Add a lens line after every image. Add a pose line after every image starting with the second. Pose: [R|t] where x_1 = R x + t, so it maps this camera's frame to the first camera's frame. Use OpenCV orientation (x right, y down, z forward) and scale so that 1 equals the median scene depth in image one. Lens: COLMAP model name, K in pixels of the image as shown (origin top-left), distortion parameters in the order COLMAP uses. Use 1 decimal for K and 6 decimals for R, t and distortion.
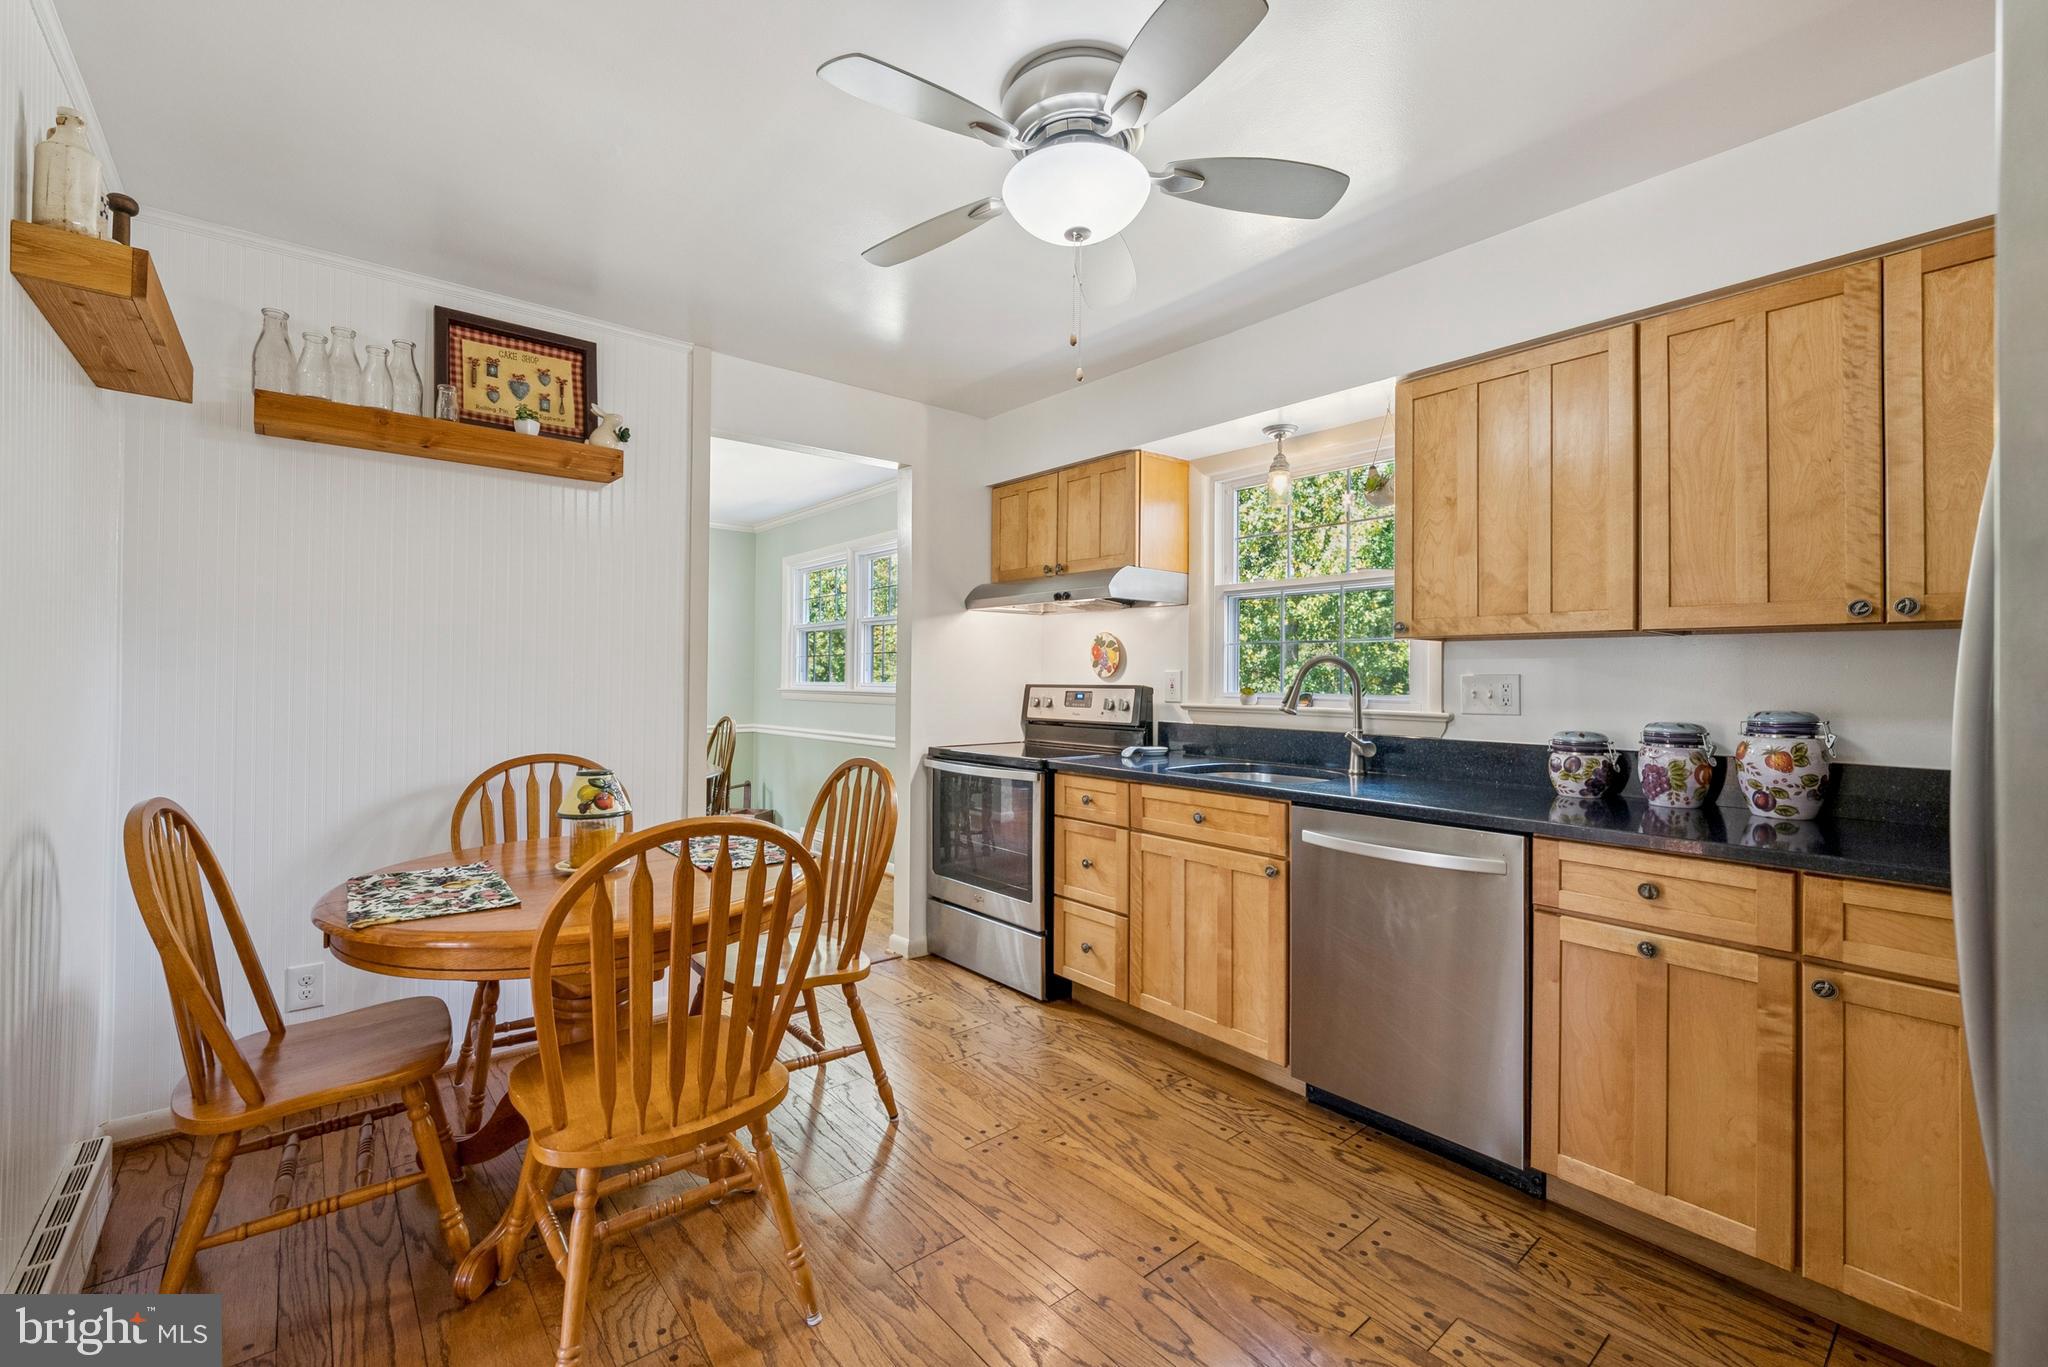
lens RADIAL K [[851.4, 0, 1017.9], [0, 851.4, 674.4], [0, 0, 1]] dist [-0.000891, -0.000092]
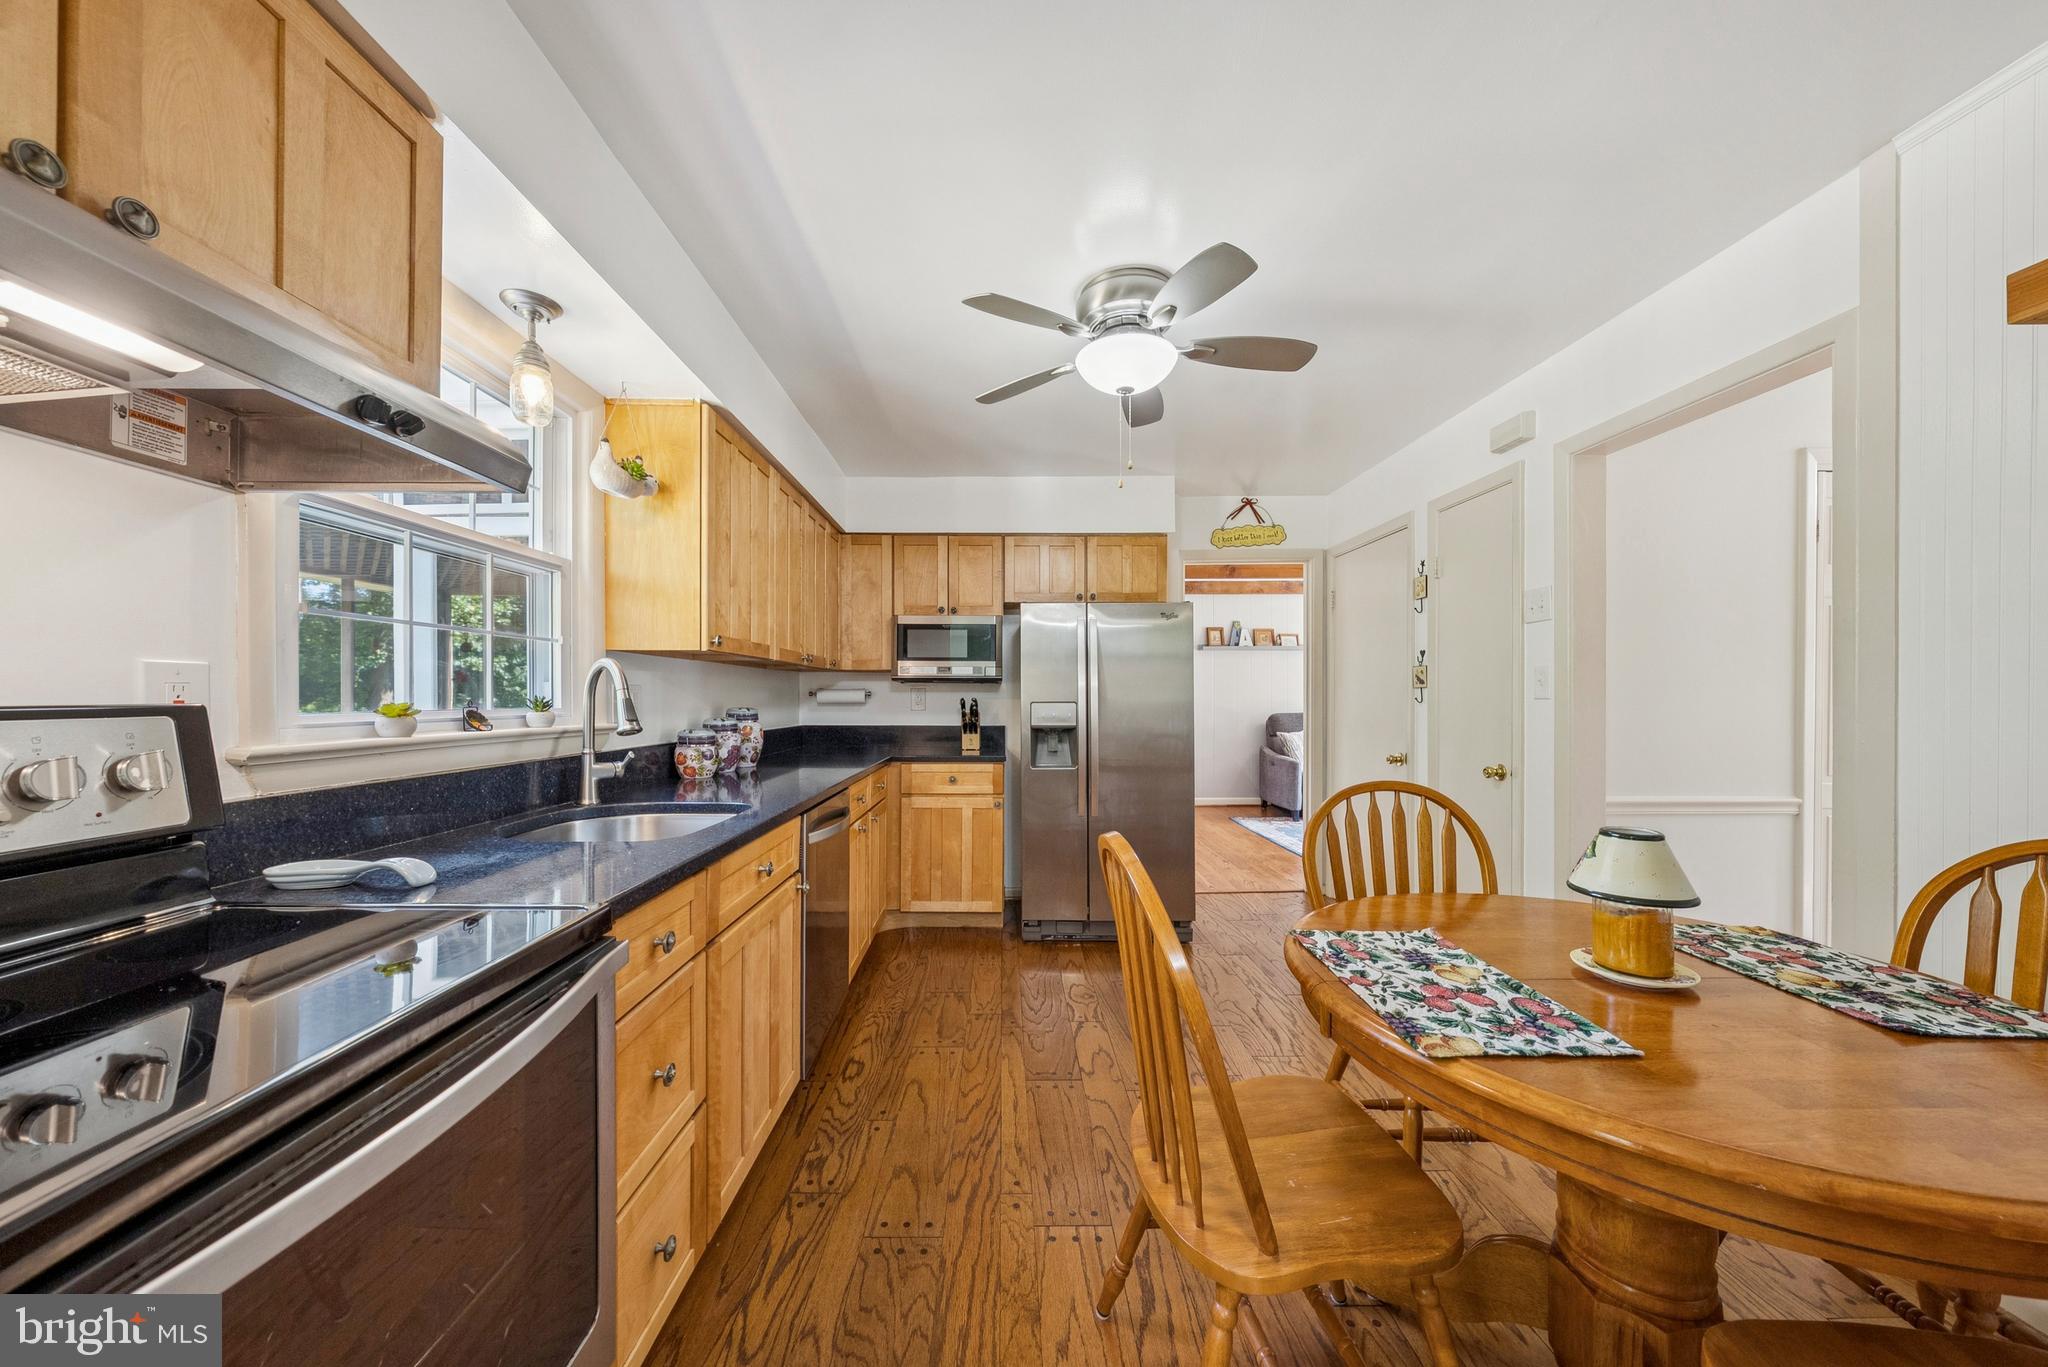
lens RADIAL K [[697.8, 0, 1009.7], [0, 697.8, 689.7], [0, 0, 1]] dist [-0.000868, -0.000055]
pose [[-0.773458, -0.006235, 0.633817, -0.350739], [-0.014035, 0.999875, -0.007291, 0.006089], [-0.633693, -0.014535, -0.773448, 1.317925]]
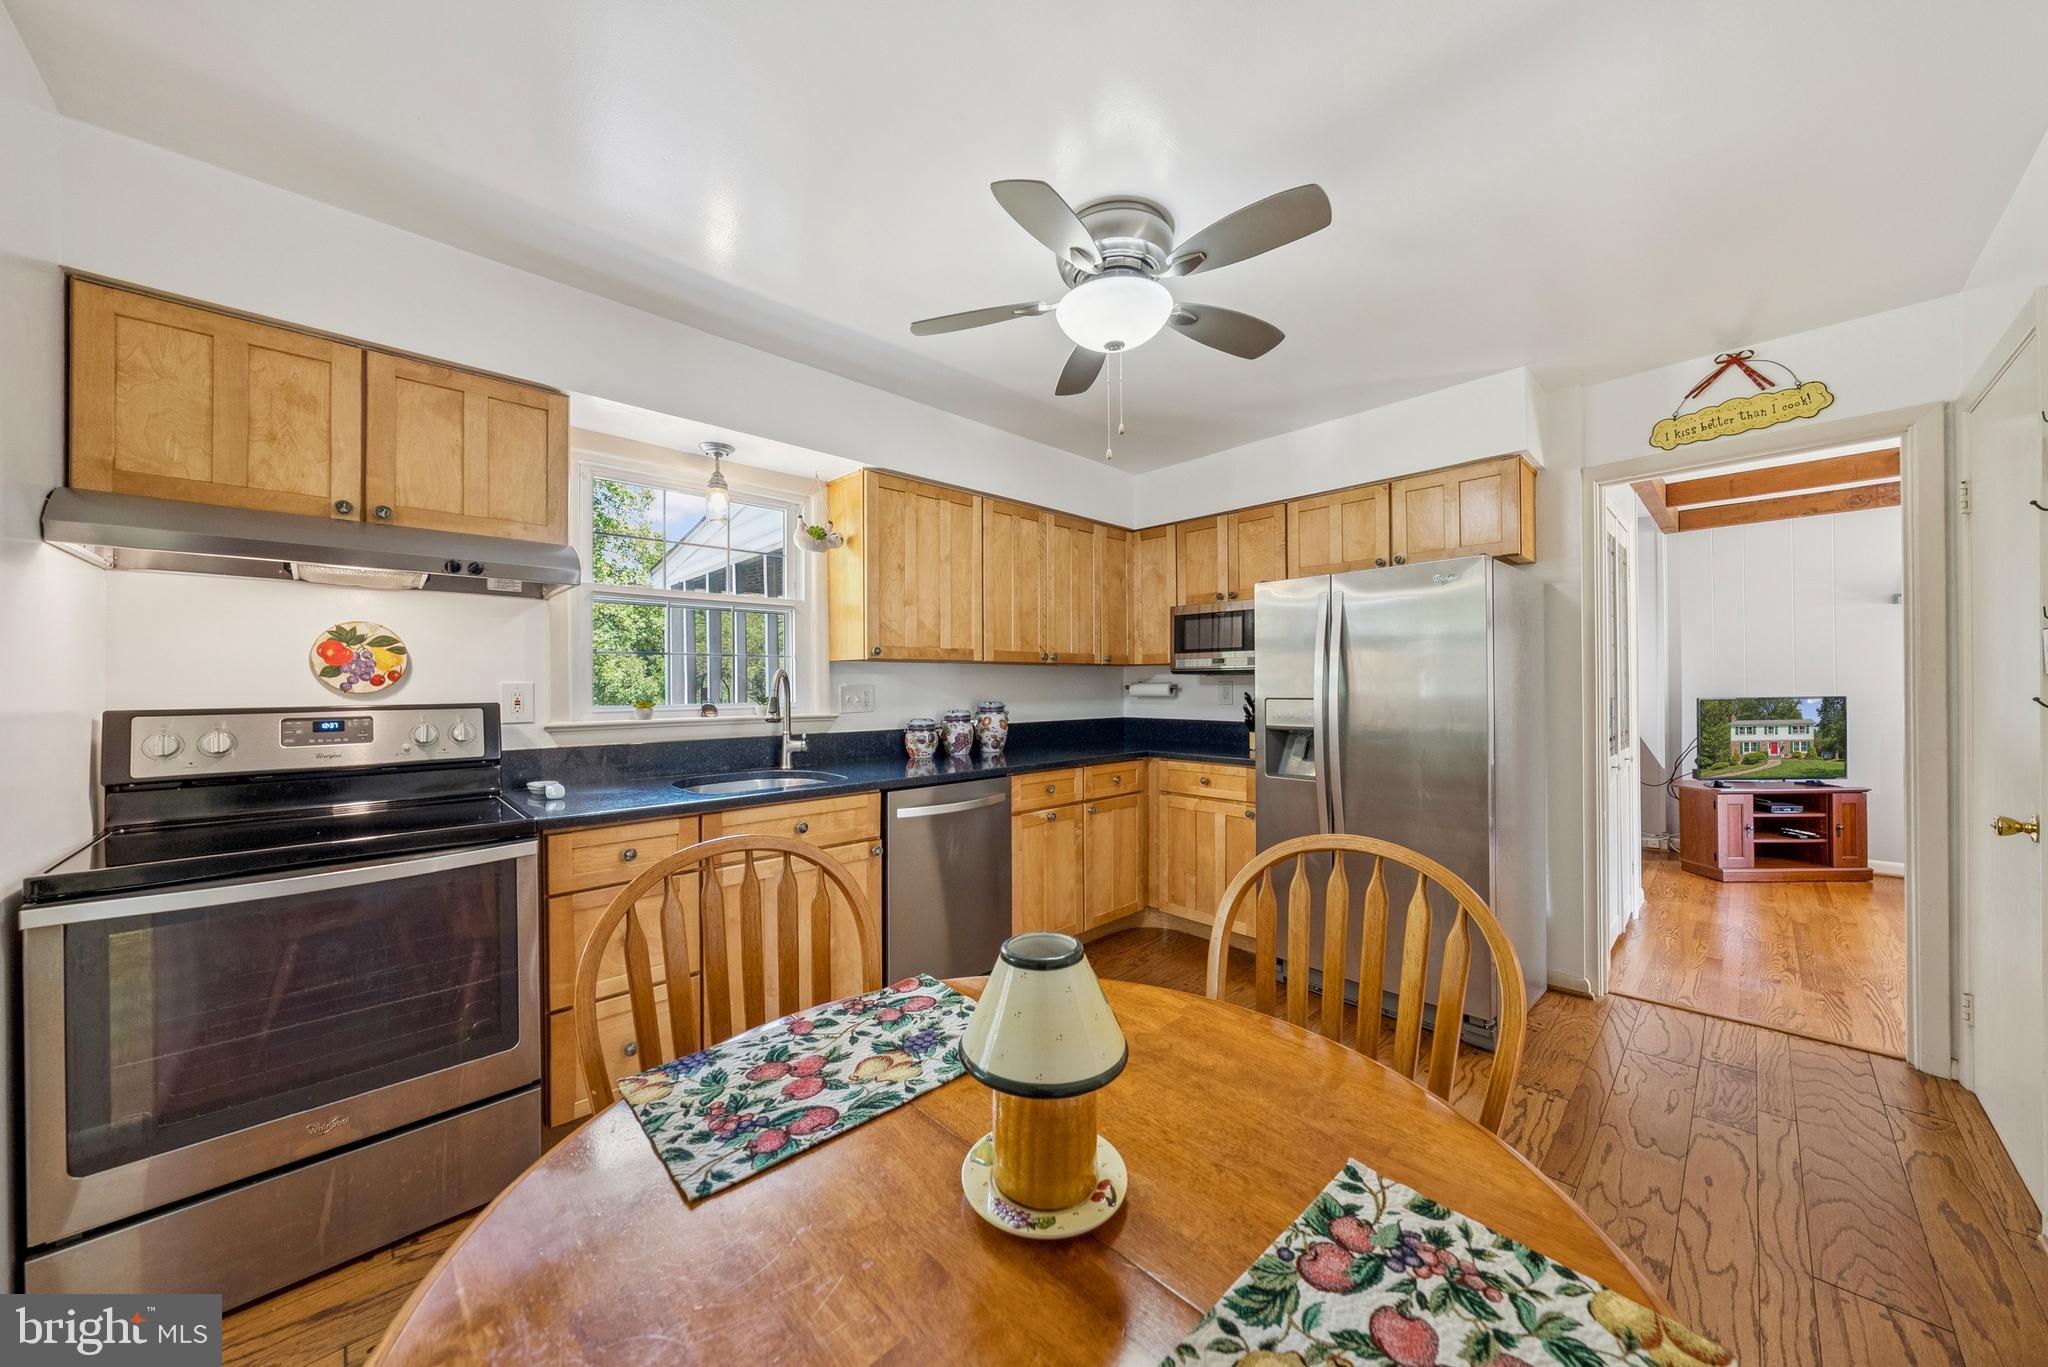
lens RADIAL K [[702.1, 0, 1024.0], [0, 702.1, 683.5], [0, 0, 1]] dist [-0.005859, -0.000033]
pose [[-0.064513, -0.009171, 0.997875, -0.629704], [-0.001595, 0.999957, 0.009087, -0.013193], [-0.997916, -0.001005, -0.064525, 0.764858]]
